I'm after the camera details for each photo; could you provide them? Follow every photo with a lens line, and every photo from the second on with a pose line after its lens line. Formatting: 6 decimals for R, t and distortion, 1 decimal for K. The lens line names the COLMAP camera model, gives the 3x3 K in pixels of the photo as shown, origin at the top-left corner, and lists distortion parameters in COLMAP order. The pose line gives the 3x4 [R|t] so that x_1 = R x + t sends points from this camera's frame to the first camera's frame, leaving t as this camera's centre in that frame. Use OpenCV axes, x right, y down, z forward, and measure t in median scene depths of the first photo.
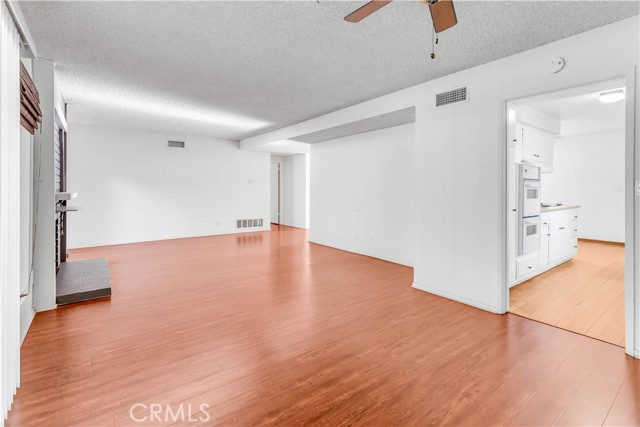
lens RADIAL K [[296.1, 0, 319.6], [0, 296.1, 195.2], [0, 0, 1]] dist [0.003395, 0.000524]
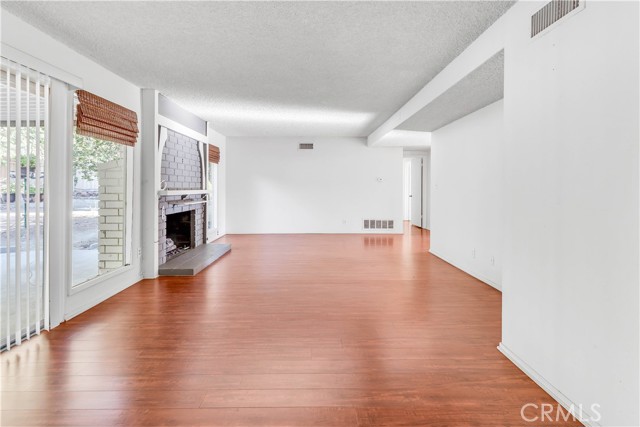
lens RADIAL K [[296.1, 0, 319.6], [0, 296.1, 195.2], [0, 0, 1]] dist [0.003395, 0.000524]
pose [[0.803139, 0.015528, -0.595589, 0.178514], [-0.013446, 0.999878, 0.007938, -0.002468], [0.595640, 0.001633, 0.803250, 0.140606]]
